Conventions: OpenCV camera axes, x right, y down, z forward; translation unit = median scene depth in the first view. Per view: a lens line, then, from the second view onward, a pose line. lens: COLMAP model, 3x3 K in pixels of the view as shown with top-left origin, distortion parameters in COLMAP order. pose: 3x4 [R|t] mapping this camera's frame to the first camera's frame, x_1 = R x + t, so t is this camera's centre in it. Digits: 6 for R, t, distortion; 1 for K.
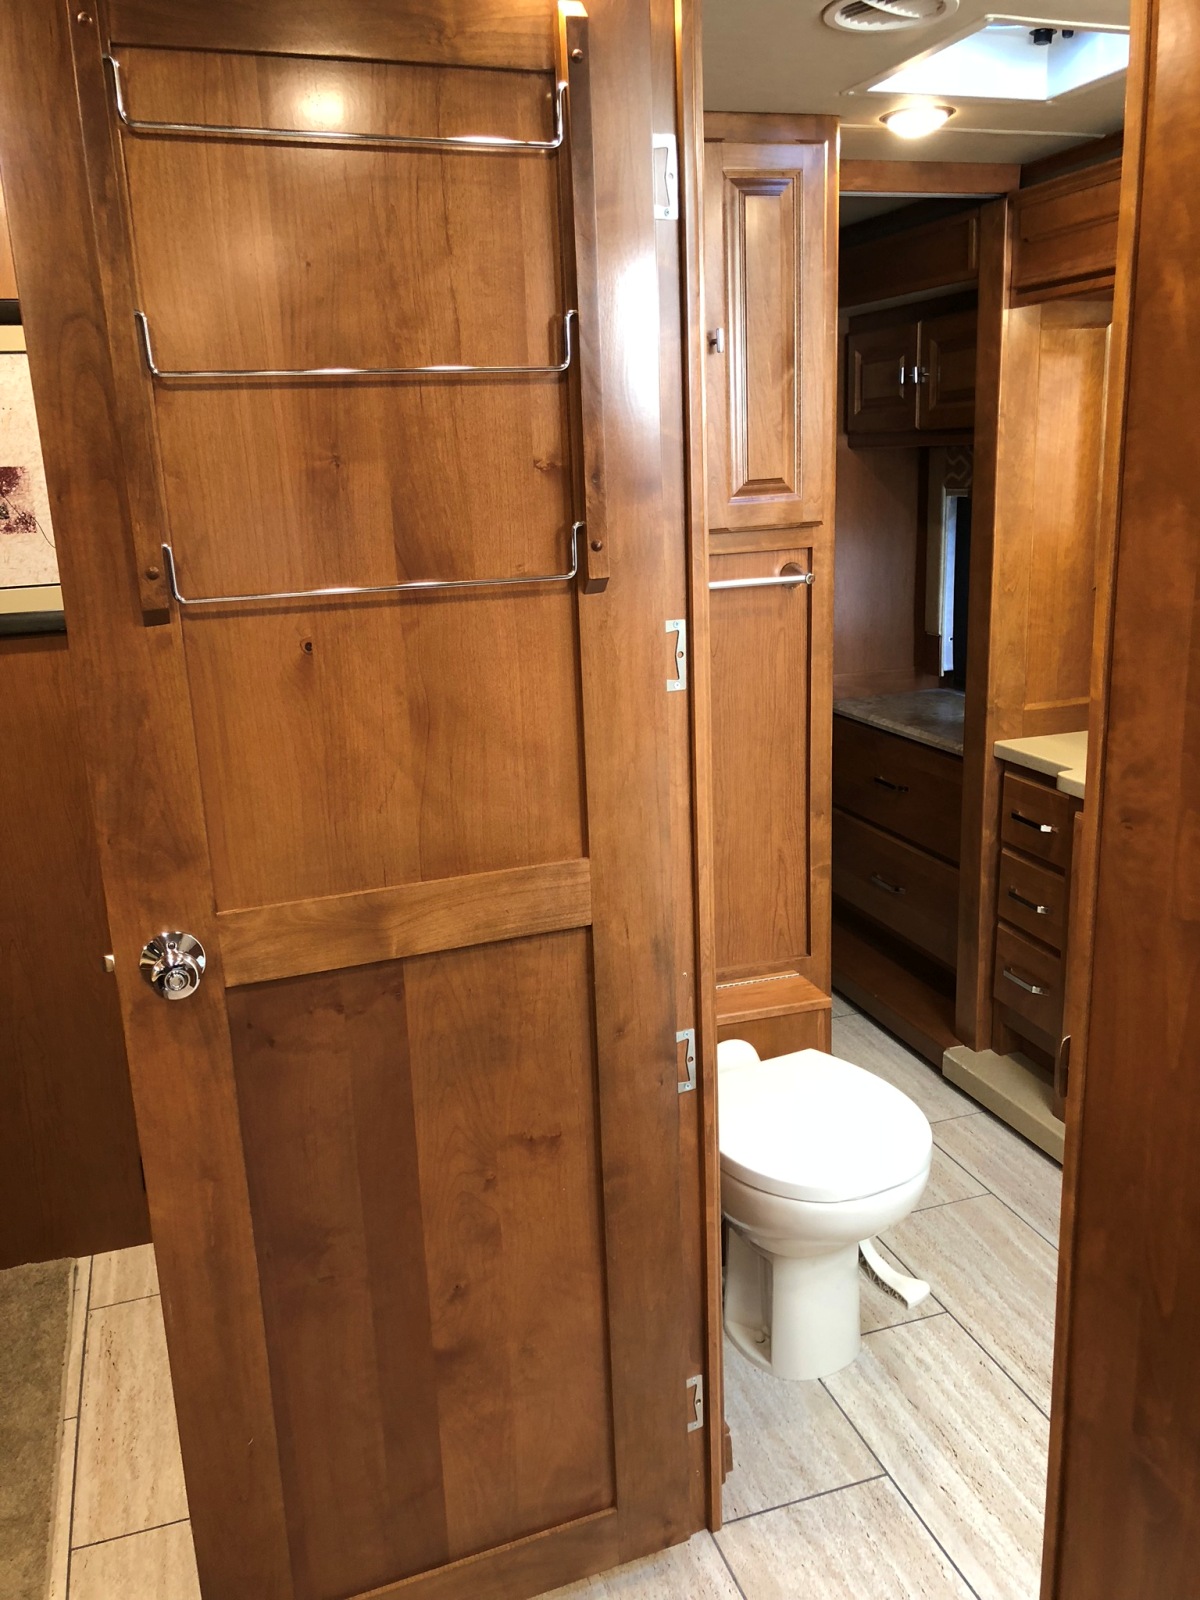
lens RADIAL K [[1302.7, 0, 593.9], [0, 1302.7, 793.0], [0, 0, 1]] dist [0.023950, -0.022030]
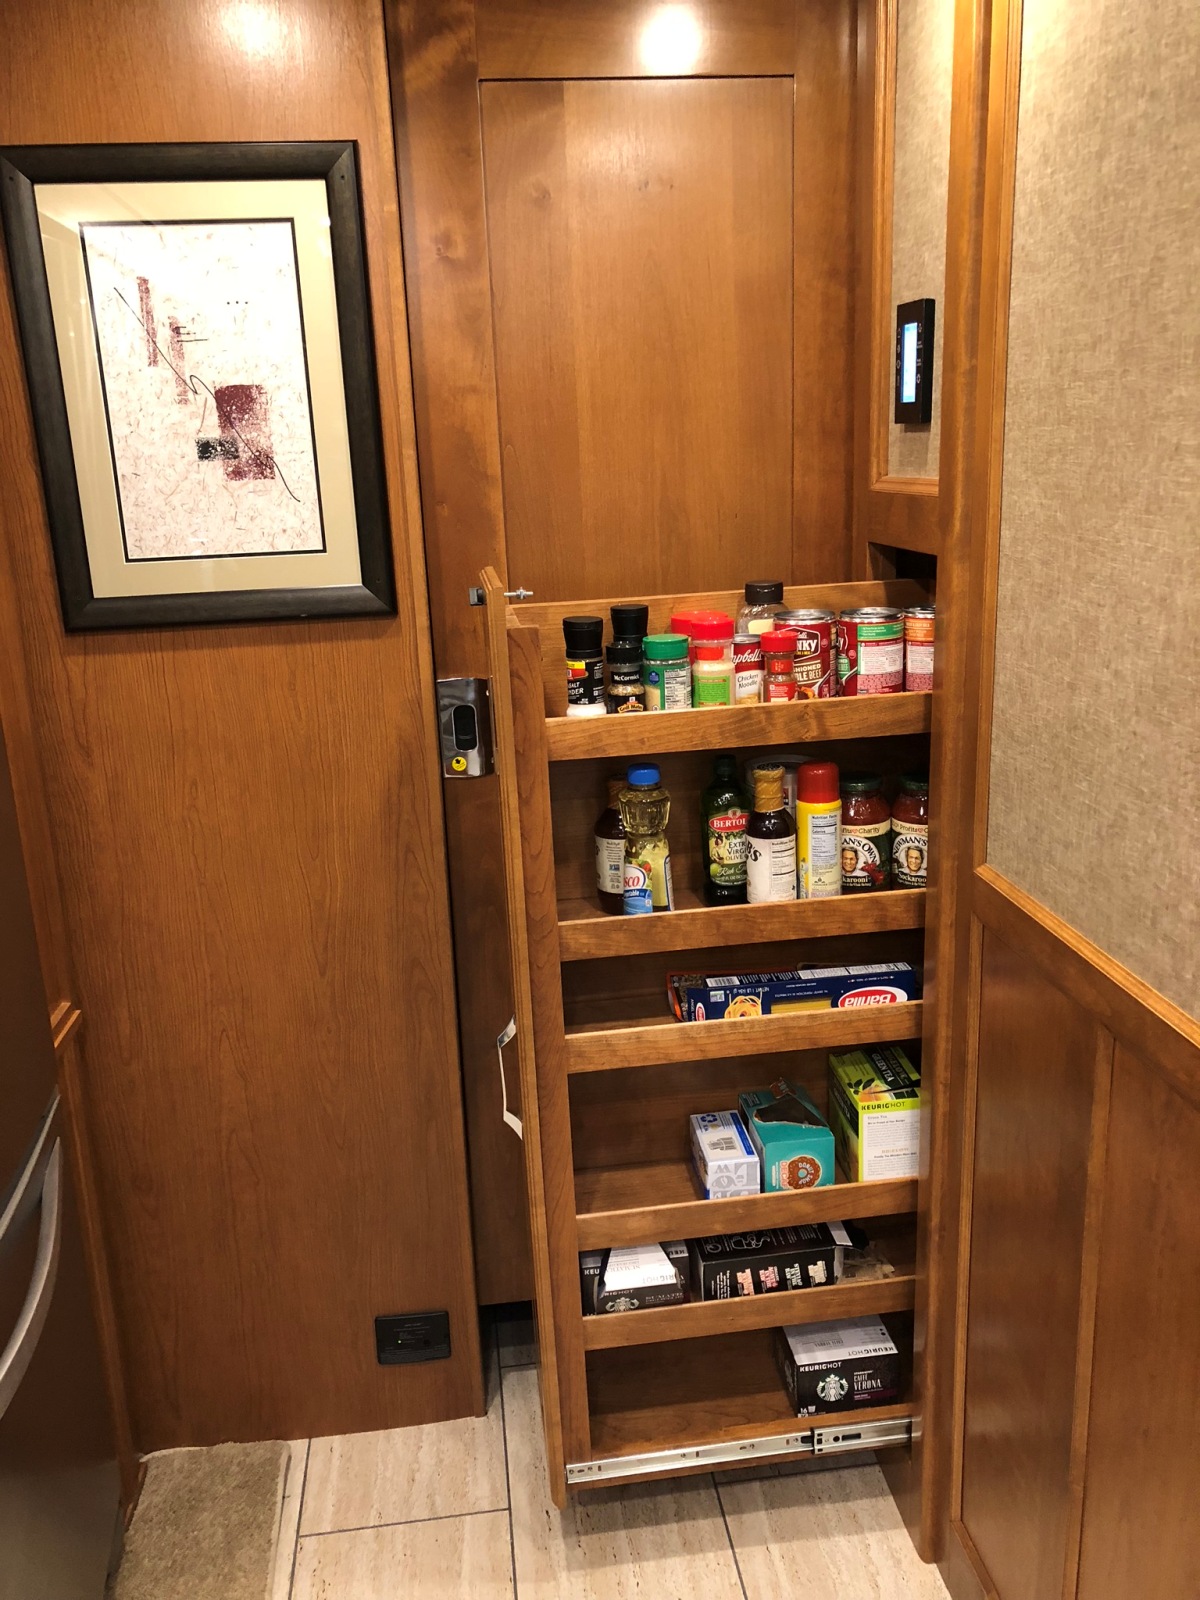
lens RADIAL K [[1302.7, 0, 599.9], [0, 1302.7, 785.8], [0, 0, 1]] dist [0.023950, -0.022030]
pose [[0.982370, 0.047872, -0.180715, -0.112140], [-0.046328, 0.998845, 0.012760, -0.047904], [0.181117, -0.004163, 0.983453, 0.323991]]
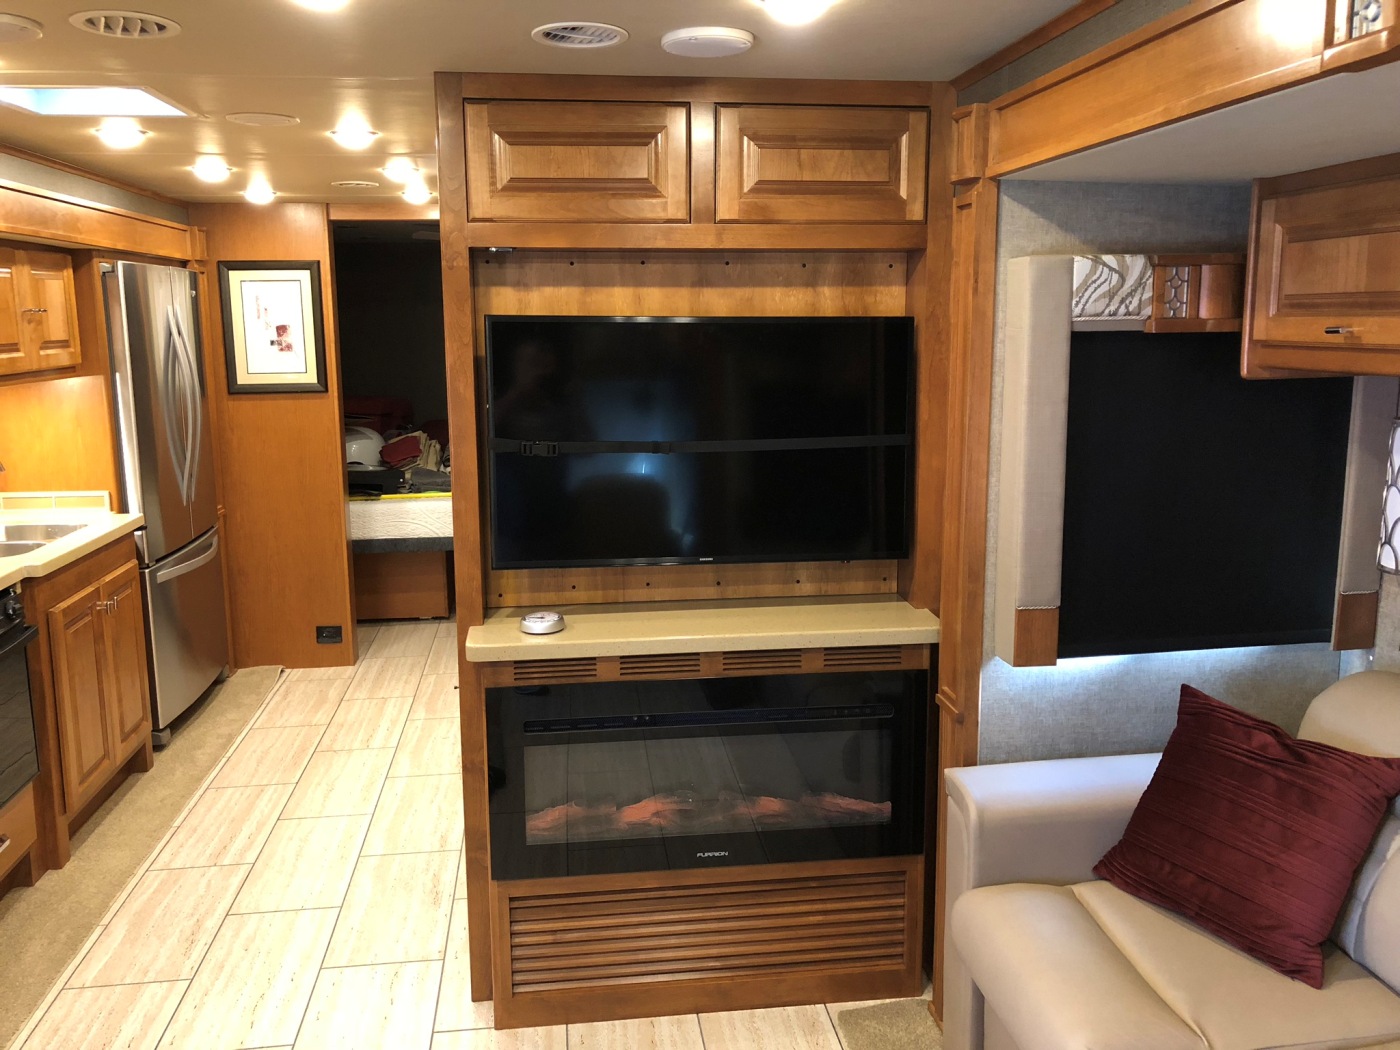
lens RADIAL K [[1139.8, 0, 704.7], [0, 1139.8, 517.7], [0, 0, 1]] dist [0.023950, -0.022030]
pose [[0.984298, 0.063739, -0.164603, 0.707414], [-0.076518, 0.994429, -0.072496, 0.207013], [0.159065, 0.083953, 0.983692, -0.962692]]
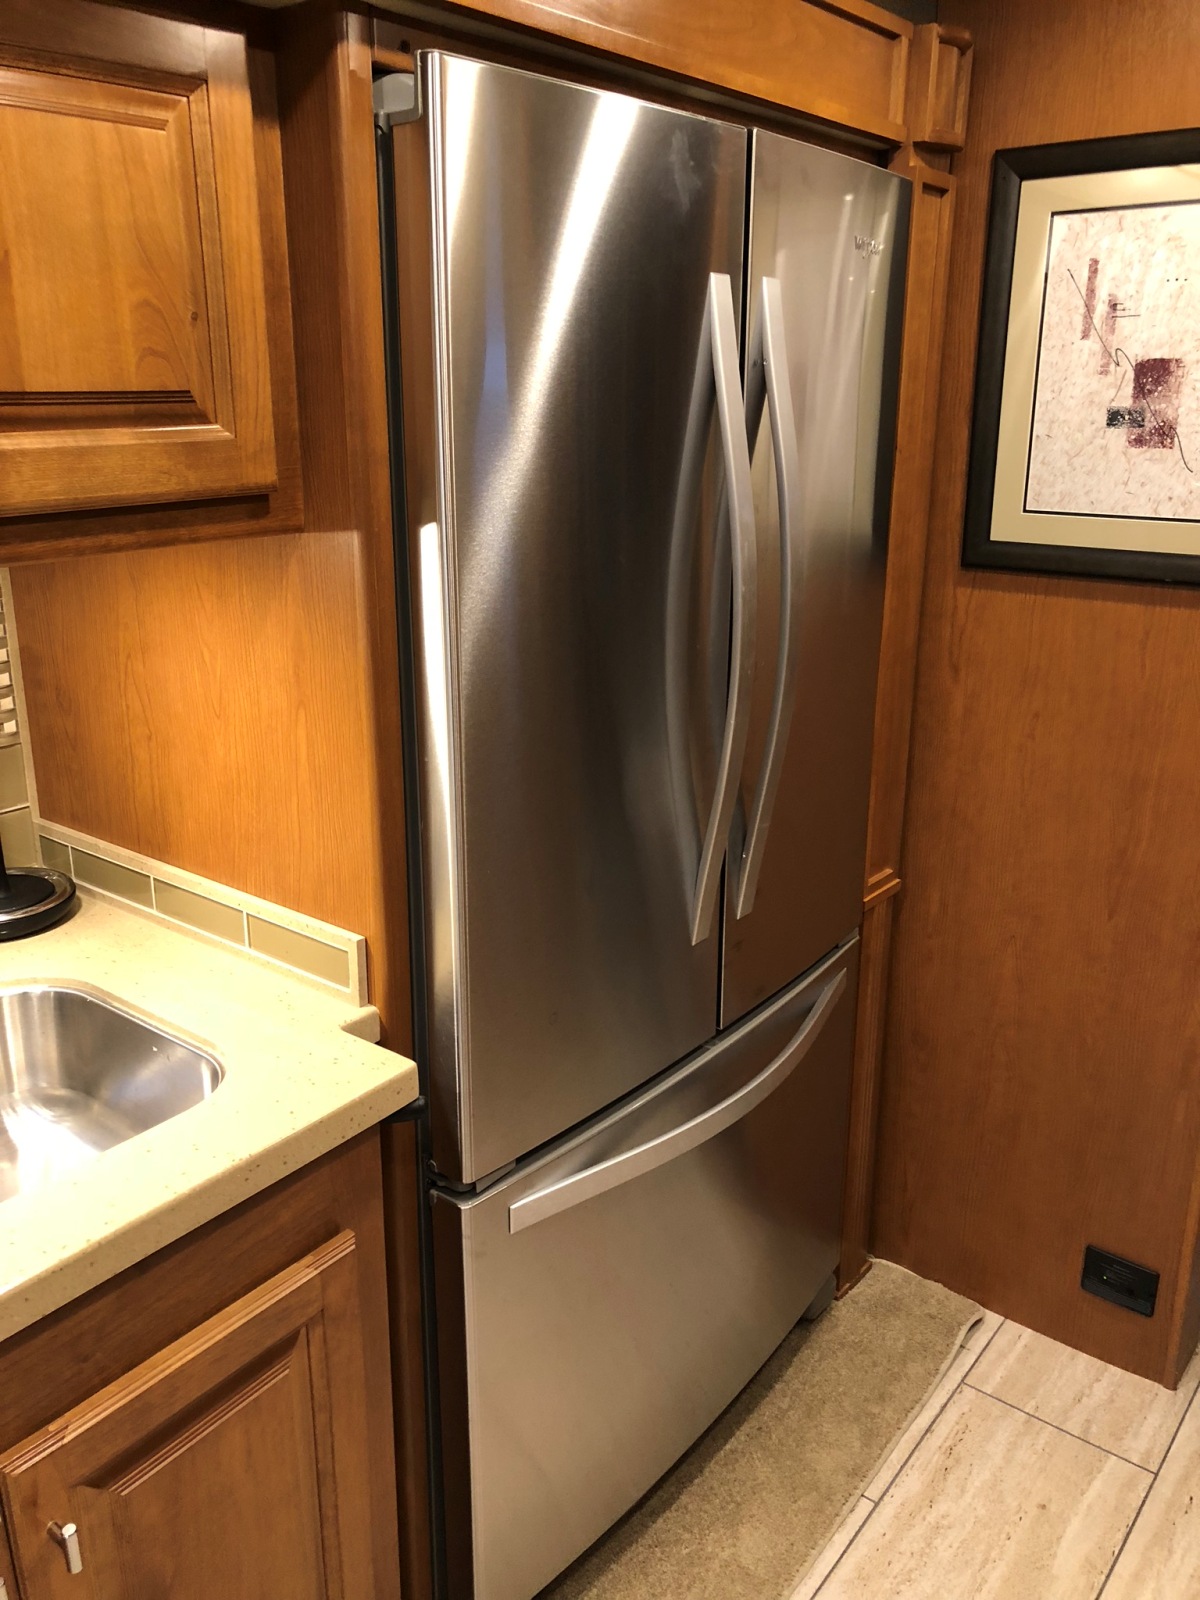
lens RADIAL K [[1302.7, 0, 592.6], [0, 1302.7, 785.1], [0, 0, 1]] dist [0.023950, -0.022030]
pose [[0.562933, 0.281337, -0.777146, 0.026757], [-0.233153, 0.956149, 0.177252, -0.068361], [0.792935, 0.081413, 0.603843, 0.290496]]
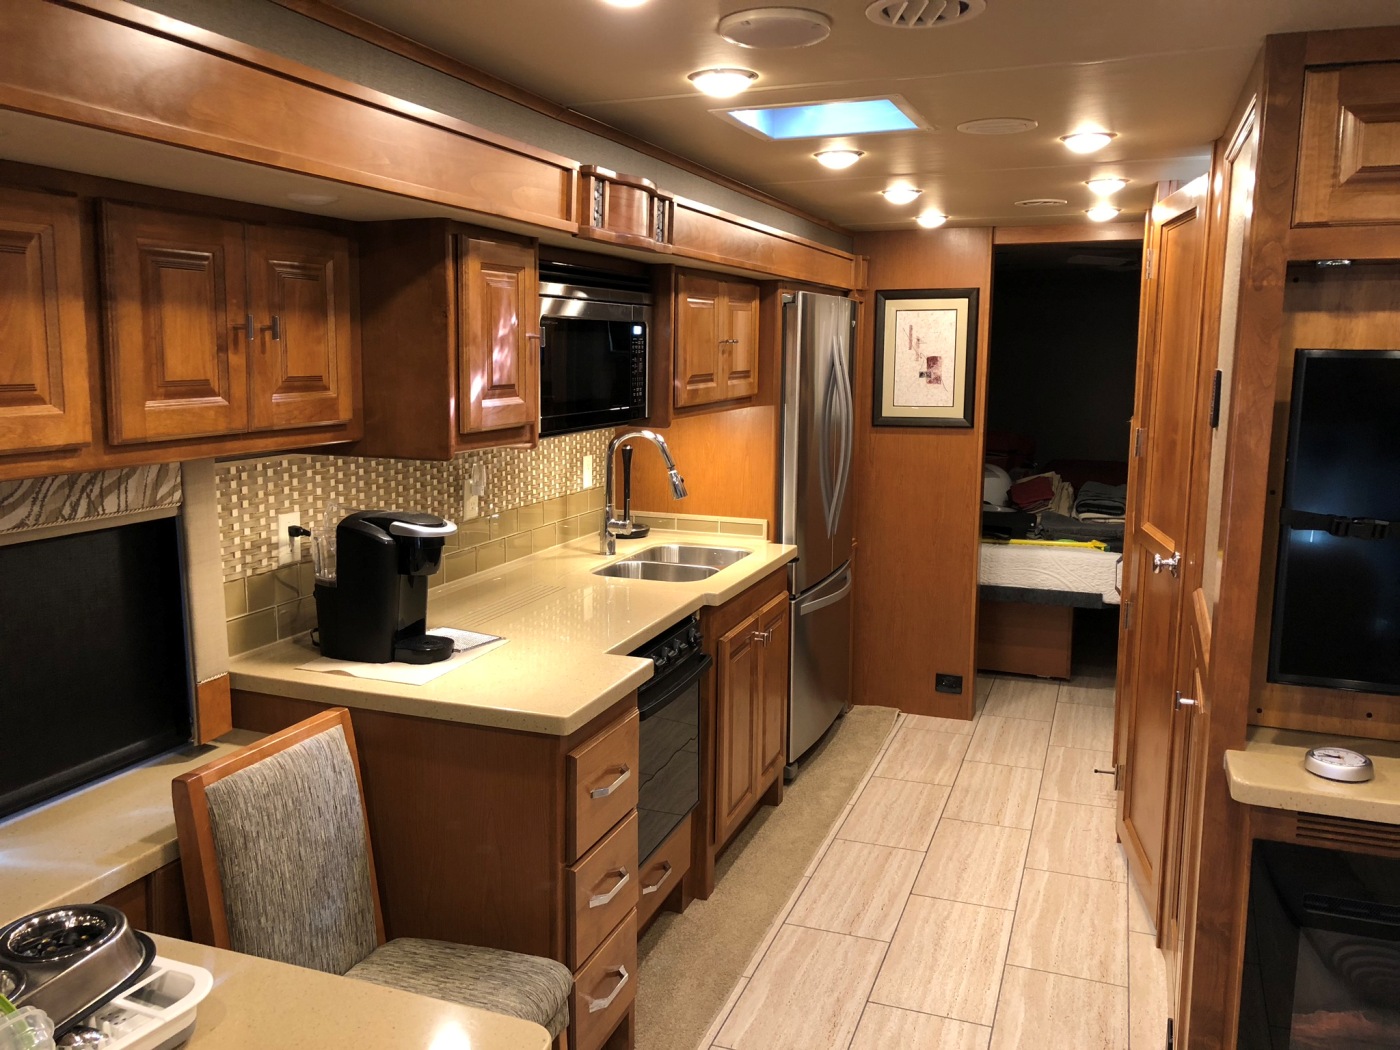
lens RADIAL K [[1139.8, 0, 695.1], [0, 1139.8, 518.4], [0, 0, 1]] dist [0.023950, -0.022030]
pose [[0.783012, 0.133675, -0.607473, 0.501437], [-0.190720, 0.981189, -0.029920, 0.181577], [0.592046, 0.139284, 0.793777, -0.847668]]
